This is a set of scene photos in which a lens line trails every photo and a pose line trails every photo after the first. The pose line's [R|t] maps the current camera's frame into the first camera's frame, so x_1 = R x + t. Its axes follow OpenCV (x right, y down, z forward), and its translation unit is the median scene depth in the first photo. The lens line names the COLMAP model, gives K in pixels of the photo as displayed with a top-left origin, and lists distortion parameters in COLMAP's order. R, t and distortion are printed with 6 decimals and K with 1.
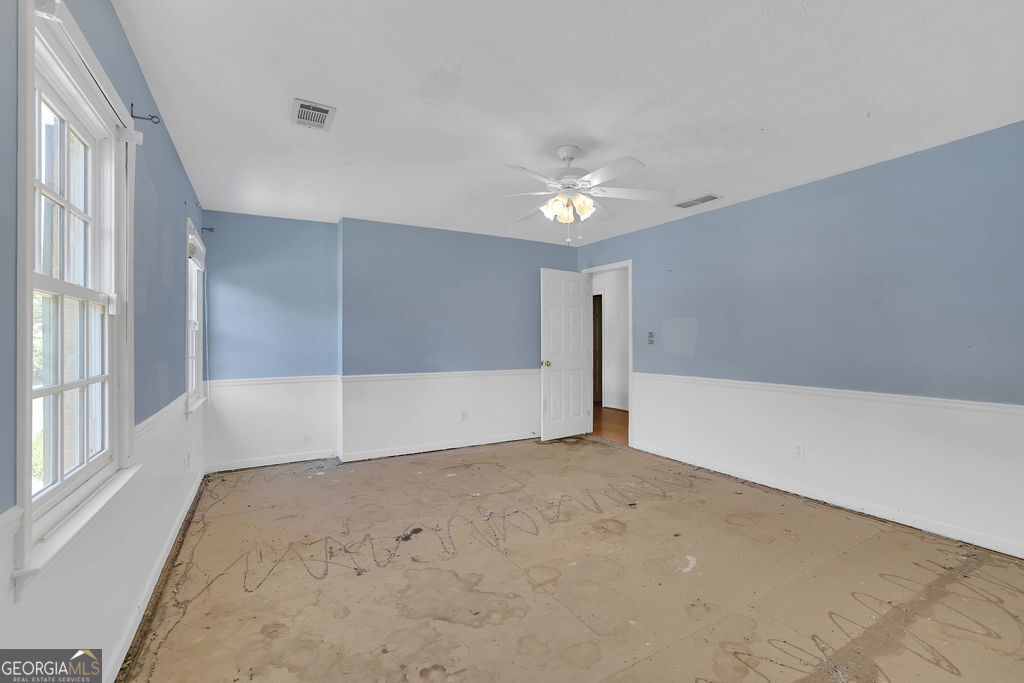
lens RADIAL K [[444.7, 0, 514.3], [0, 444.7, 340.1], [0, 0, 1]] dist [-0.023599, 0.000456]
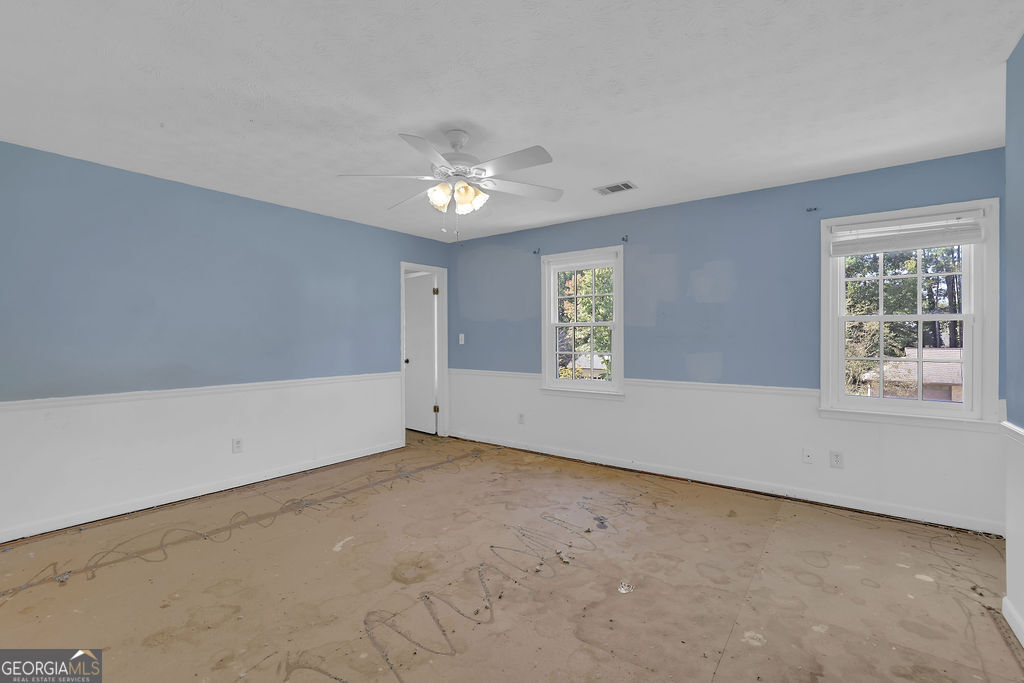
lens RADIAL K [[444.7, 0, 514.3], [0, 444.7, 340.1], [0, 0, 1]] dist [-0.023599, 0.000456]
pose [[-0.921279, 0.003464, -0.388886, 0.373458], [0.002925, 0.999994, 0.001978, -0.004831], [0.388891, 0.000685, -0.921284, 1.904404]]
